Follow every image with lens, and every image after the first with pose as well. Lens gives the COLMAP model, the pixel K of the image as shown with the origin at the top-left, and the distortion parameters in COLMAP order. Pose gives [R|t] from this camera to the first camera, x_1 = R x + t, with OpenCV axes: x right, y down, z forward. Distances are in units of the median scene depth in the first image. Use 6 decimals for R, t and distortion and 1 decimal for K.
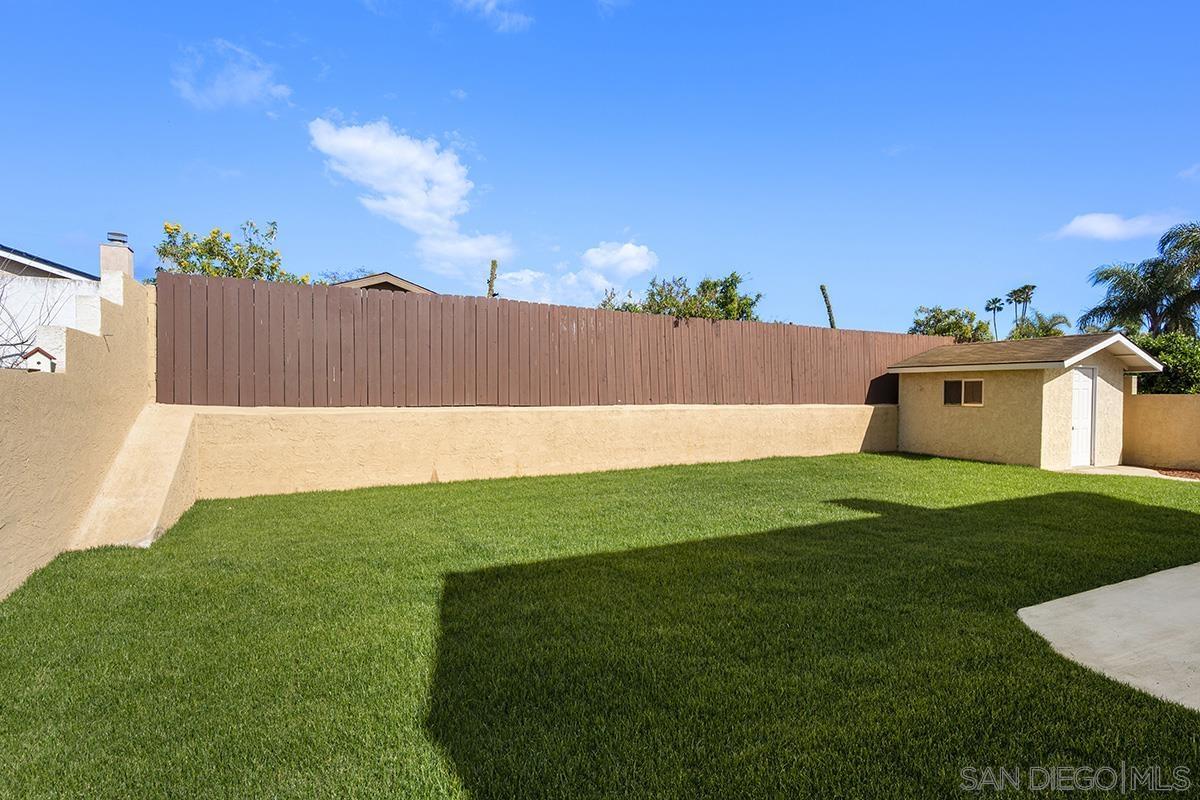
lens RADIAL K [[571.0, 0, 600.8], [0, 571.0, 399.8], [0, 0, 1]] dist [-0.000679, 0.000441]
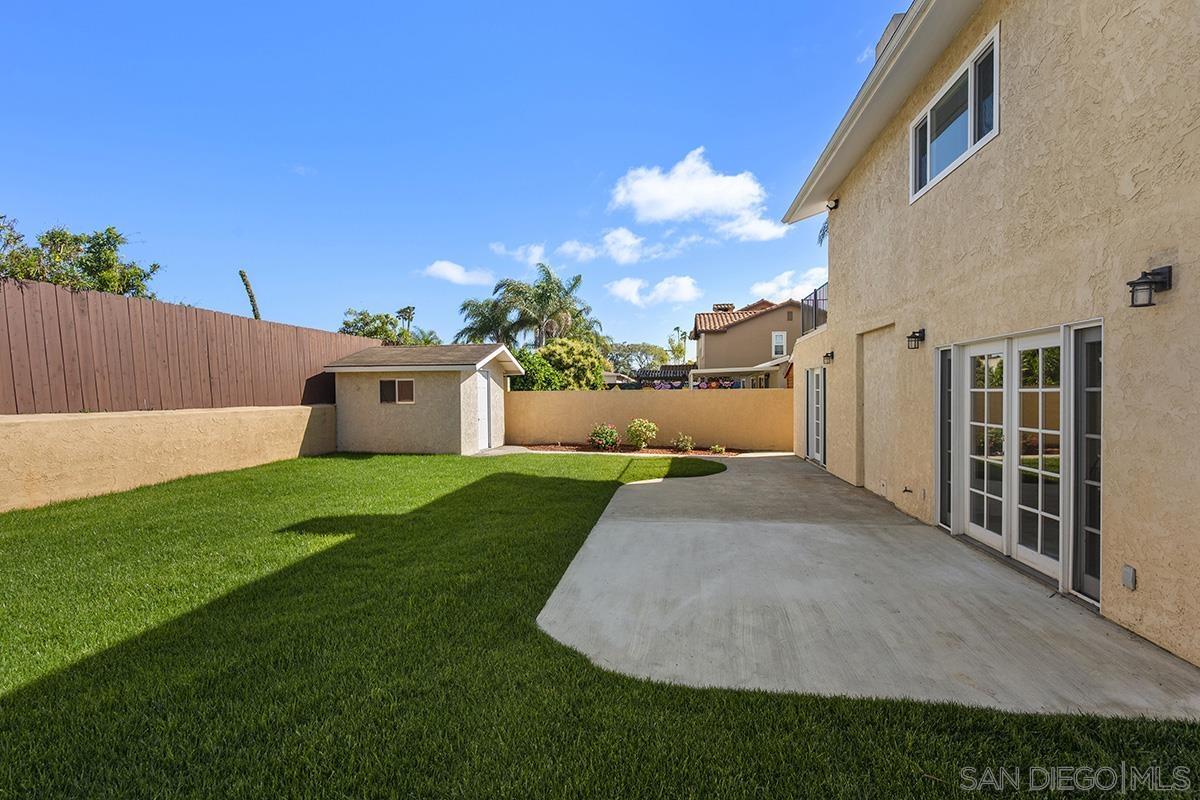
lens RADIAL K [[539.8, 0, 606.4], [0, 539.8, 402.4], [0, 0, 1]] dist [-0.001569, -0.001026]
pose [[0.562446, -0.025983, 0.826426, 0.017494], [0.020311, 0.999639, 0.017607, -0.001699], [-0.826584, 0.006882, 0.562771, 0.104760]]
